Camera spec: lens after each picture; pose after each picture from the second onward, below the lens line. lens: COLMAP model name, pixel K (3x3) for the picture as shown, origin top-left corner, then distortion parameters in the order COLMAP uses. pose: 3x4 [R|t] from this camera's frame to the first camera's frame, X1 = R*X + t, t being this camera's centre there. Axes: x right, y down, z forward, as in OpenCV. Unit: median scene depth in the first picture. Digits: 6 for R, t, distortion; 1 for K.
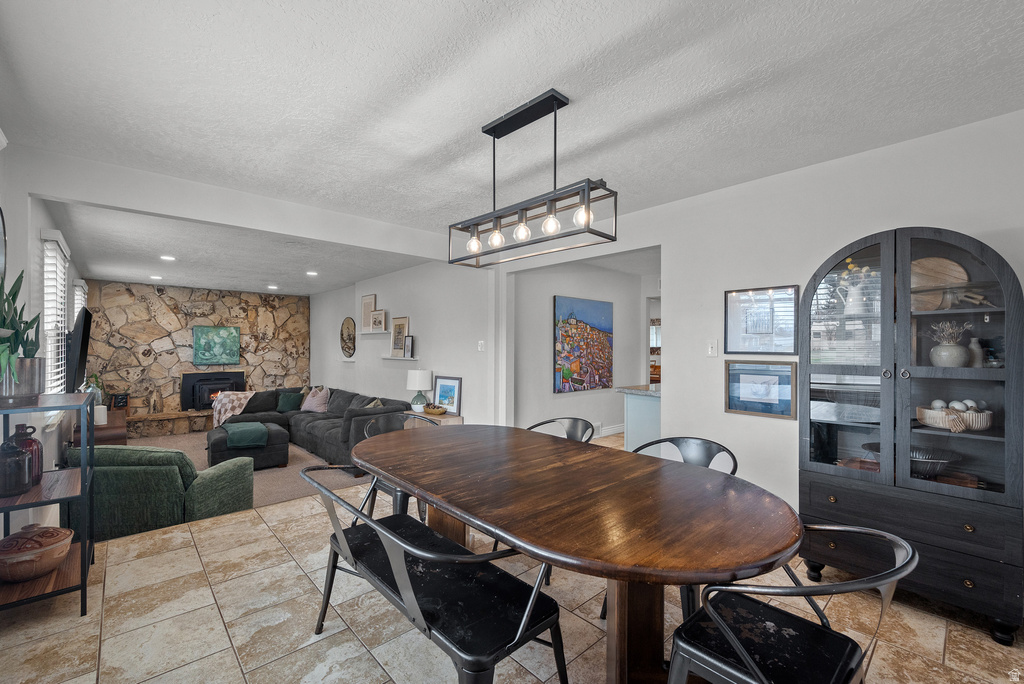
lens RADIAL K [[429.0, 0, 515.6], [0, 429.0, 348.1], [0, 0, 1]] dist [0.001052, 0.000149]
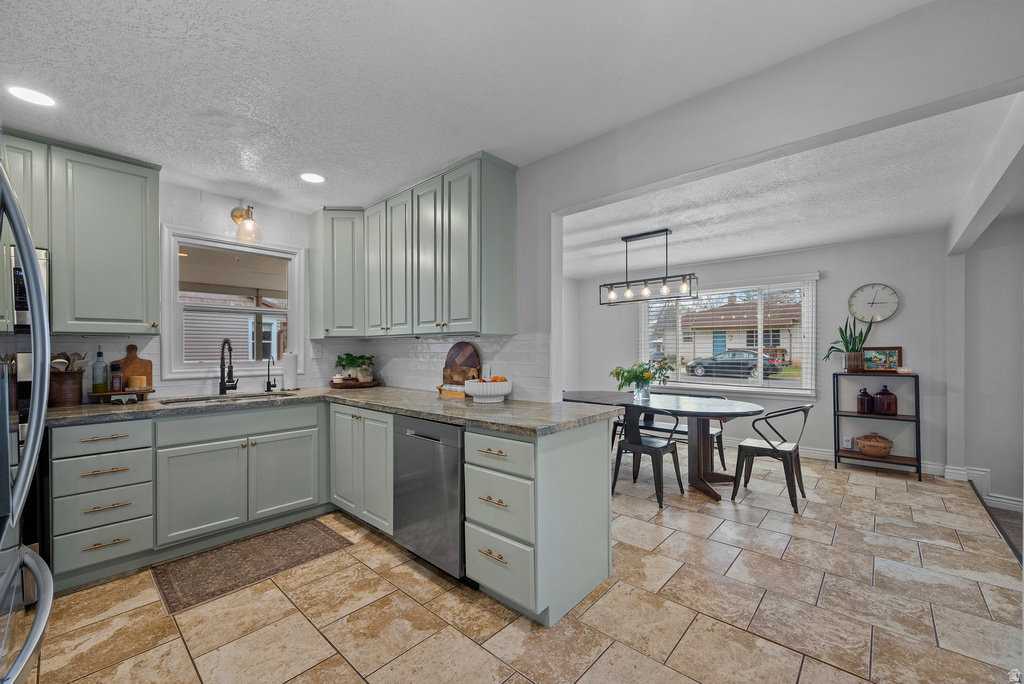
lens RADIAL K [[411.4, 0, 519.1], [0, 411.4, 351.7], [0, 0, 1]] dist [-0.000190, 0.000083]
pose [[-0.994927, 0.000404, -0.100603, 0.207563], [-0.000197, 0.999982, 0.005963, 0.001678], [0.100603, 0.005952, -0.994909, 0.733704]]
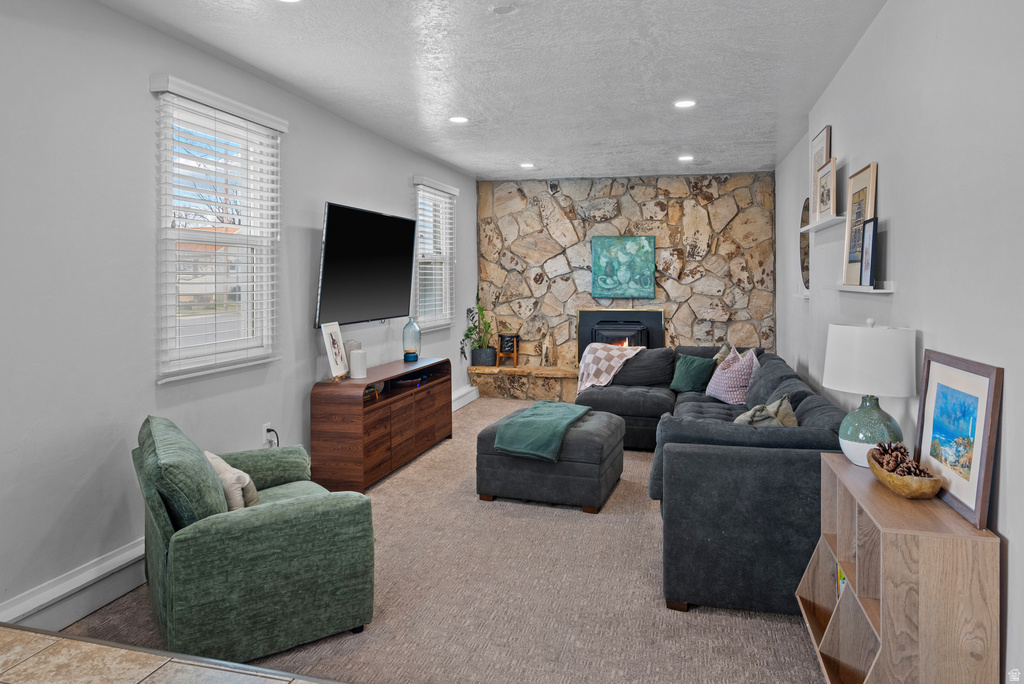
lens RADIAL K [[660.8, 0, 514.1], [0, 660.8, 280.2], [0, 0, 1]] dist [-0.000306, -0.000620]
pose [[0.538600, 0.001314, -0.842561, 0.022110], [-0.003599, 0.999993, -0.000741, 0.014979], [0.842554, 0.003431, 0.538601, 0.385645]]
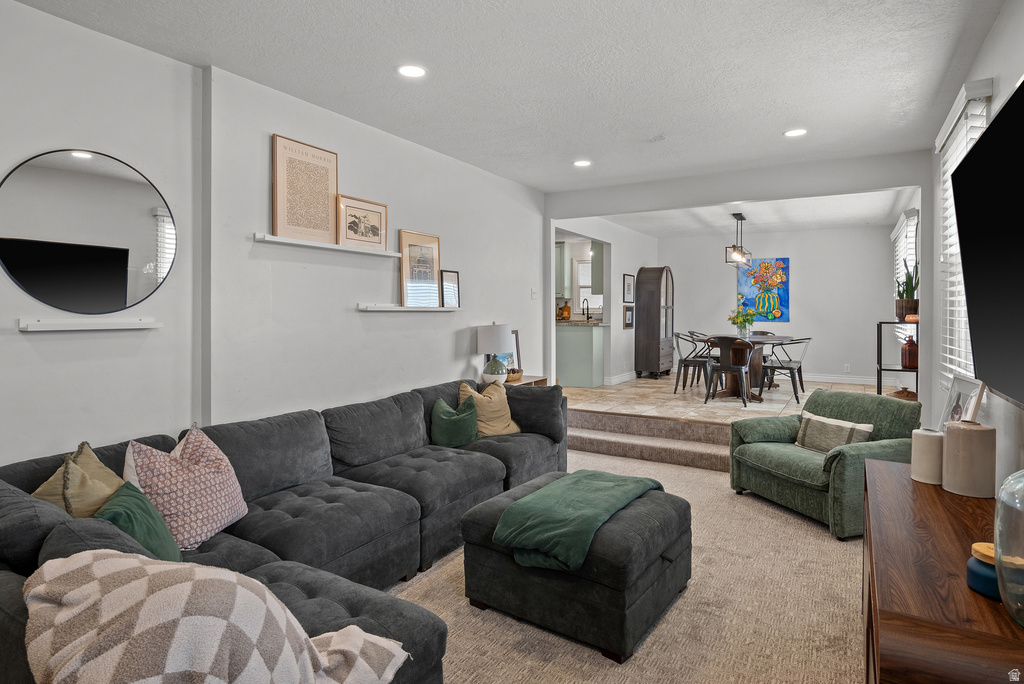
lens RADIAL K [[567.9, 0, 512.6], [0, 567.9, 310.3], [0, 0, 1]] dist [-0.000087, -0.000142]
pose [[-0.284448, -0.000593, 0.958691, -0.793712], [-0.002952, 0.999996, -0.000257, 0.020728], [-0.958687, -0.002903, -0.284449, 0.881073]]
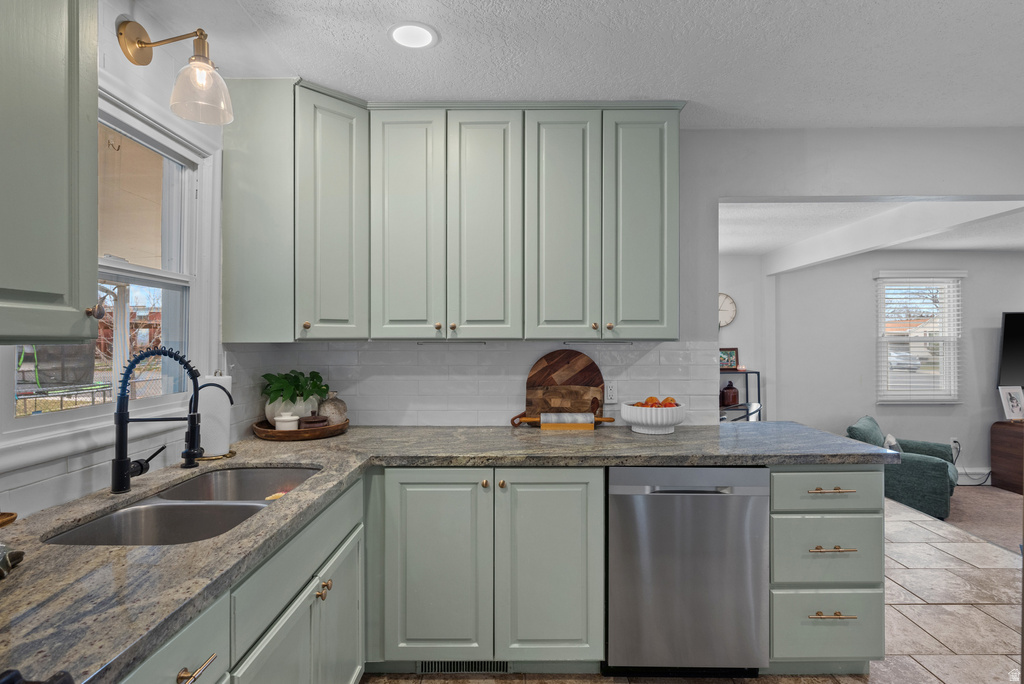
lens RADIAL K [[527.1, 0, 512.0], [0, 527.1, 342.0], [0, 0, 1]] dist [0.001911, 0.000277]
pose [[-0.680093, -0.001117, -0.733125, 0.484893], [-0.001214, 0.999999, -0.000398, -0.009650], [0.733125, 0.000619, -0.680094, 0.557978]]
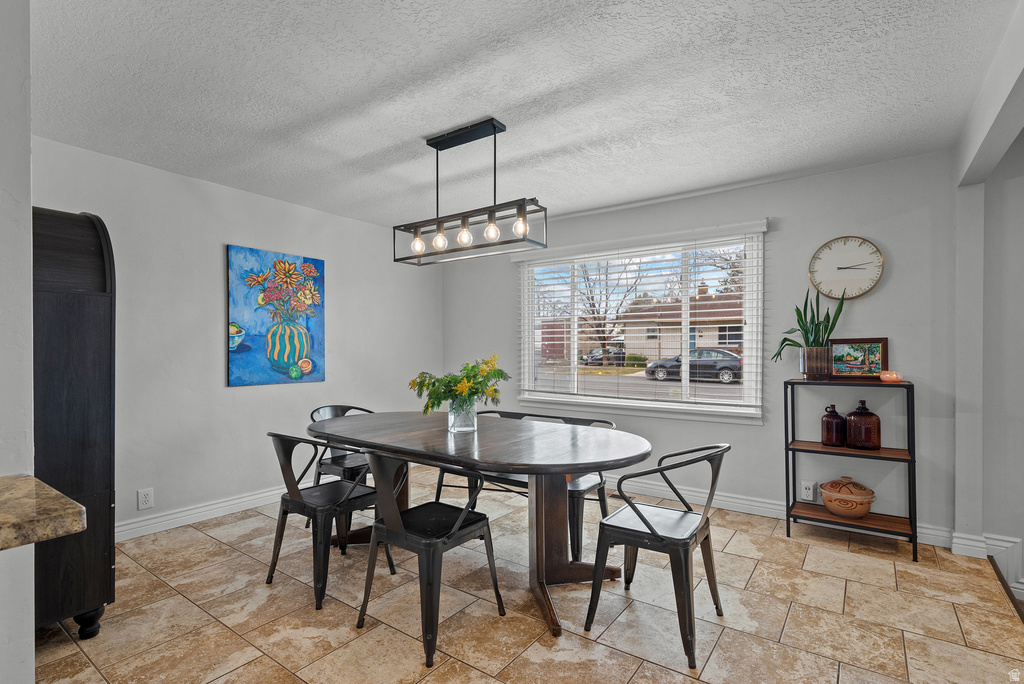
lens RADIAL K [[488.4, 0, 518.5], [0, 488.4, 353.5], [0, 0, 1]] dist [0.000761, 0.000512]
pose [[-0.979068, 0.000952, -0.203531, 0.035523], [-0.001073, 0.999951, 0.009841, 0.007243], [0.203530, 0.009853, -0.979019, 0.581450]]
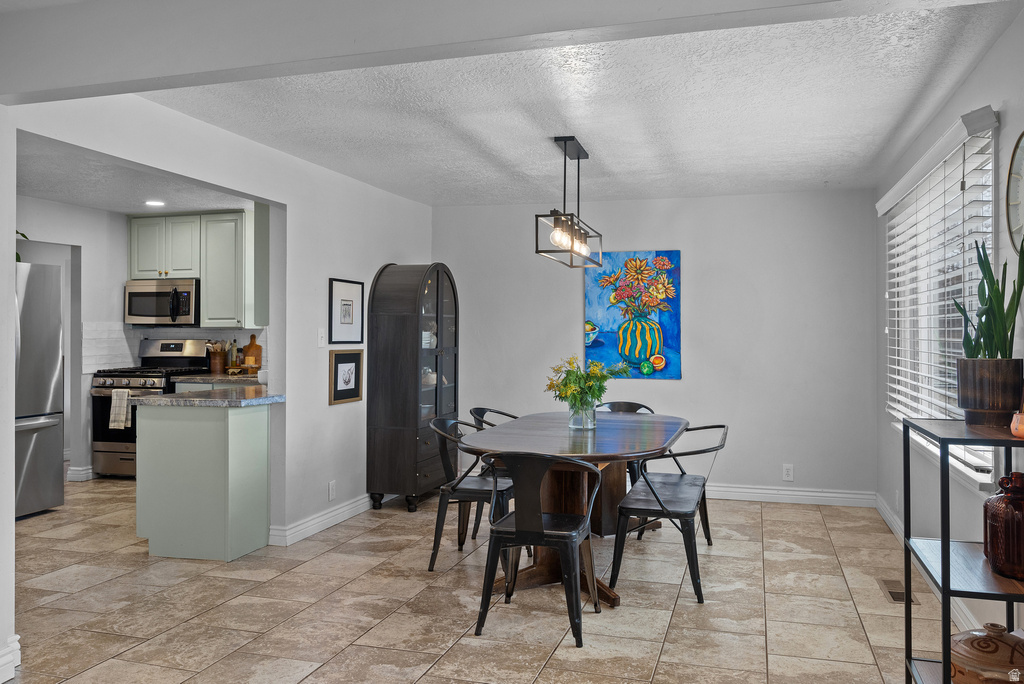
lens RADIAL K [[801.5, 0, 513.5], [0, 801.5, 326.1], [0, 0, 1]] dist [-0.001506, -0.003785]
pose [[-0.507366, 0.006047, 0.861710, -0.465216], [-0.000137, 0.999975, -0.007097, -0.005100], [-0.861731, -0.003719, -0.507352, 0.576182]]
